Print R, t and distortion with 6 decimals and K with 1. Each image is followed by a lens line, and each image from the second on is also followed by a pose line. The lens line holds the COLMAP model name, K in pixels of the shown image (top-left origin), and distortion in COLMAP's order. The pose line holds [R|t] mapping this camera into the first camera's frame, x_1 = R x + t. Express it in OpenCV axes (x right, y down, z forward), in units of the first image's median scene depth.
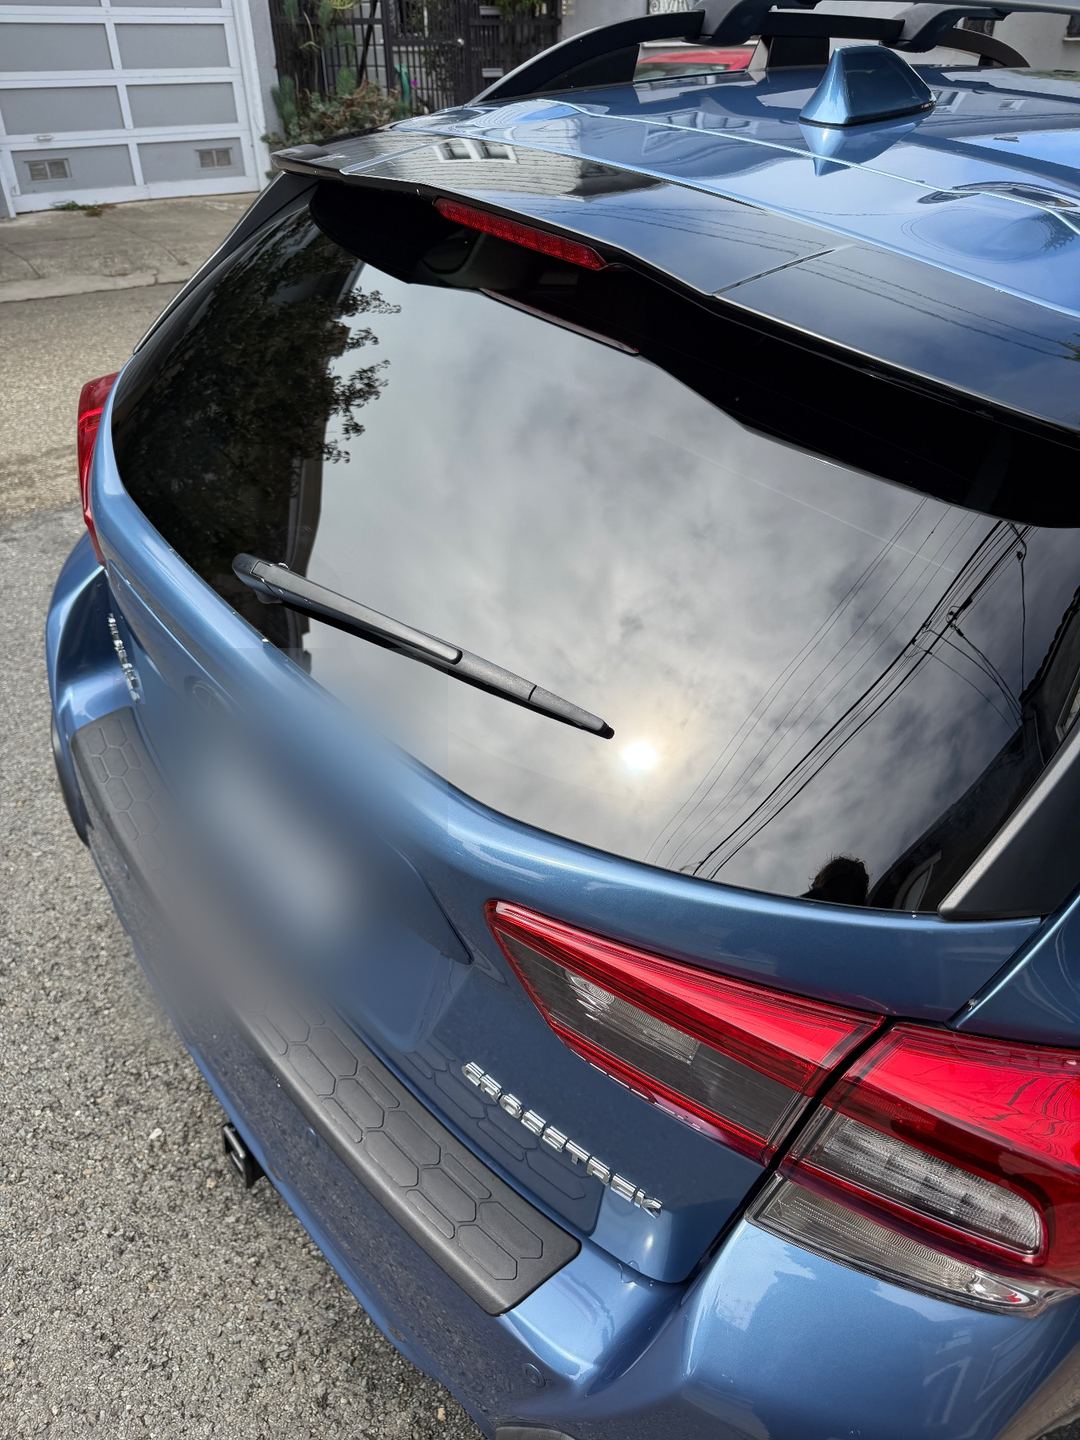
lens RADIAL K [[1010.1, 0, 566.9], [0, 1010.1, 722.5], [0, 0, 1]] dist [-0.004287, 0.000284]
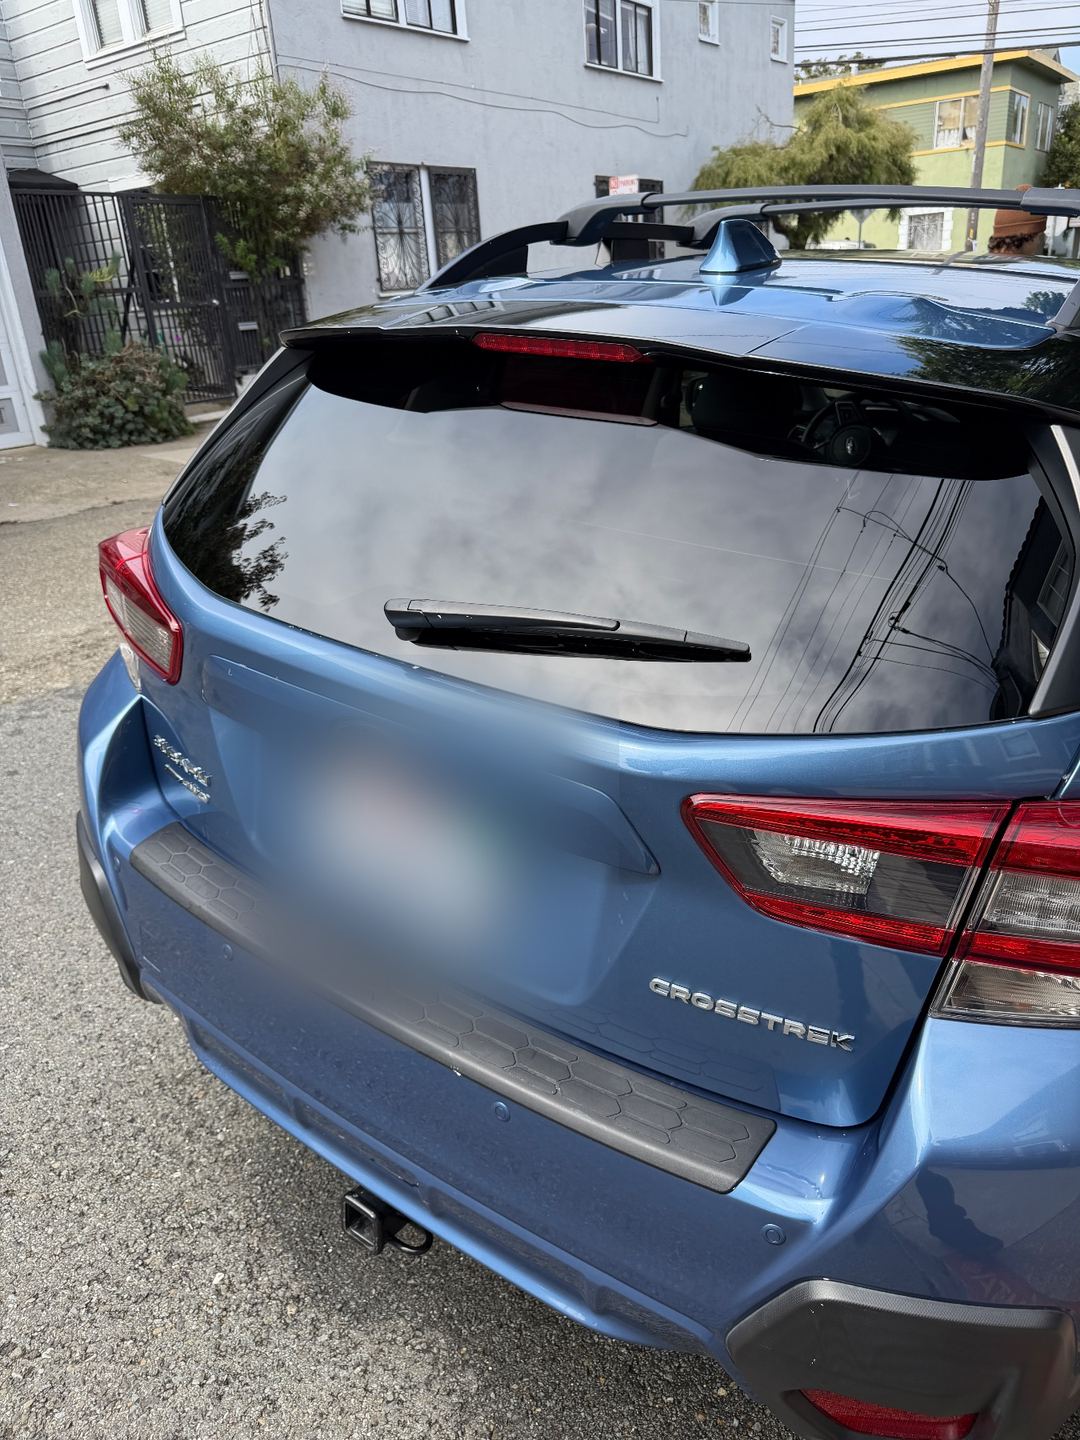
lens RADIAL K [[1007.6, 0, 541.0], [0, 1007.6, 720.7], [0, 0, 1]] dist [0.024335, -0.029463]
pose [[0.969297, -0.148504, 0.195982, -0.213635], [0.184416, 0.966237, -0.179933, 0.120701], [-0.162644, 0.210551, 0.963958, -0.093890]]
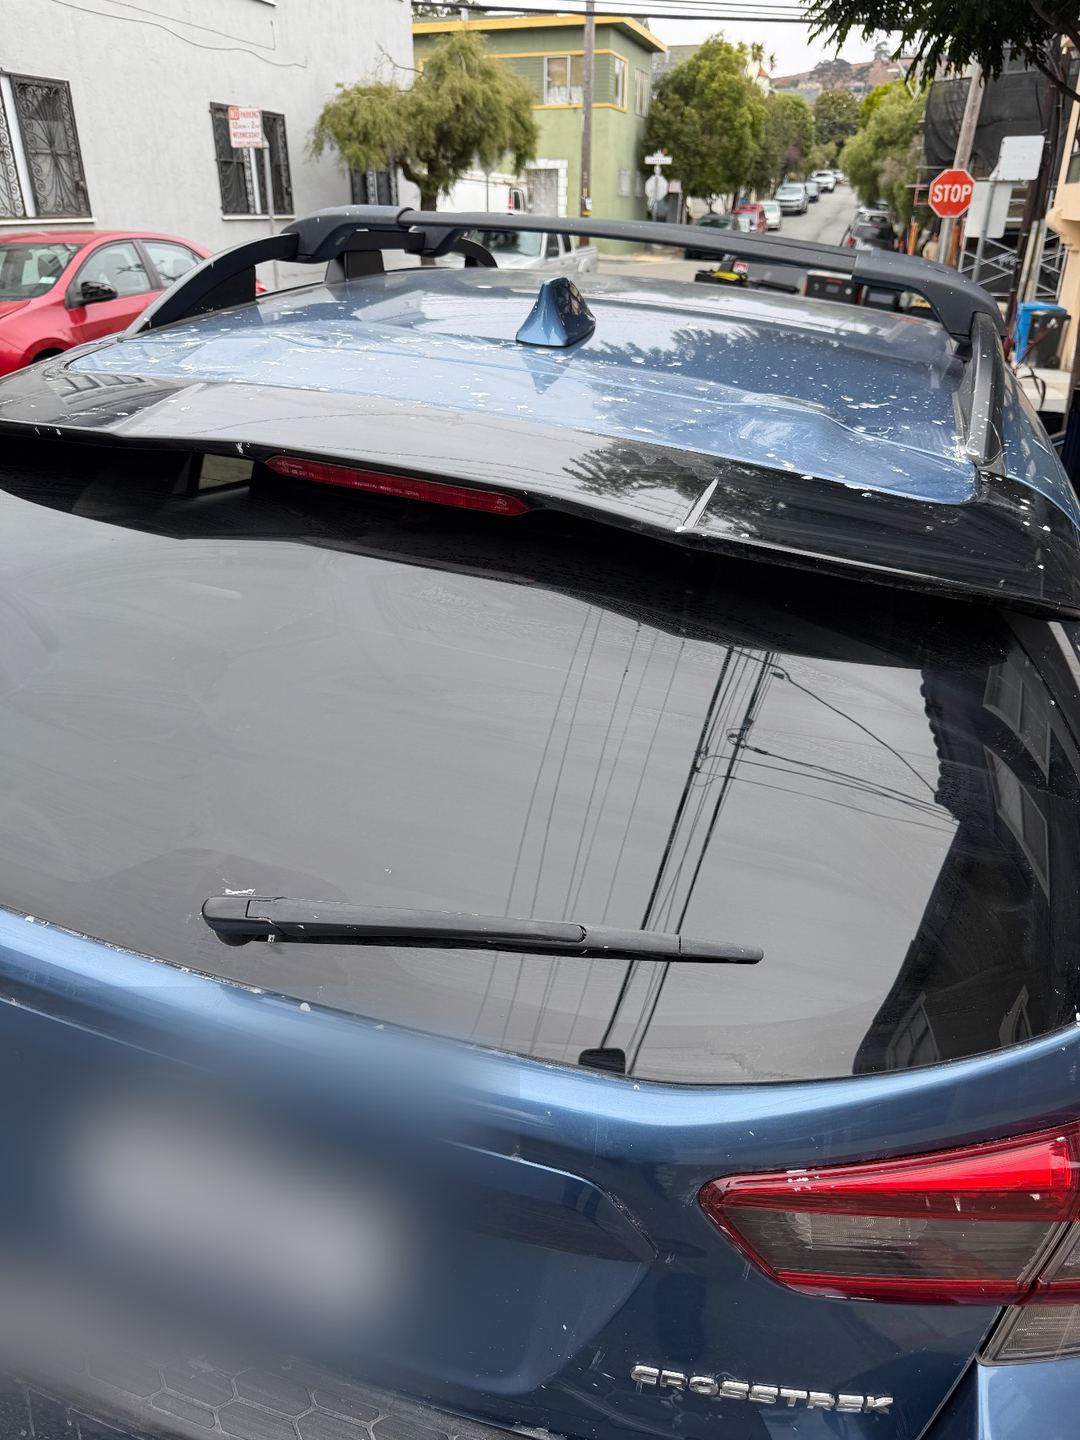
lens RADIAL K [[1016.1, 0, 512.4], [0, 1016.1, 716.5], [0, 0, 1]] dist [-0.006564, -0.005905]
pose [[0.846138, -0.236281, 0.477726, -0.251586], [0.296012, 0.953736, -0.052577, -0.103065], [-0.443201, 0.185900, 0.876934, 0.078179]]
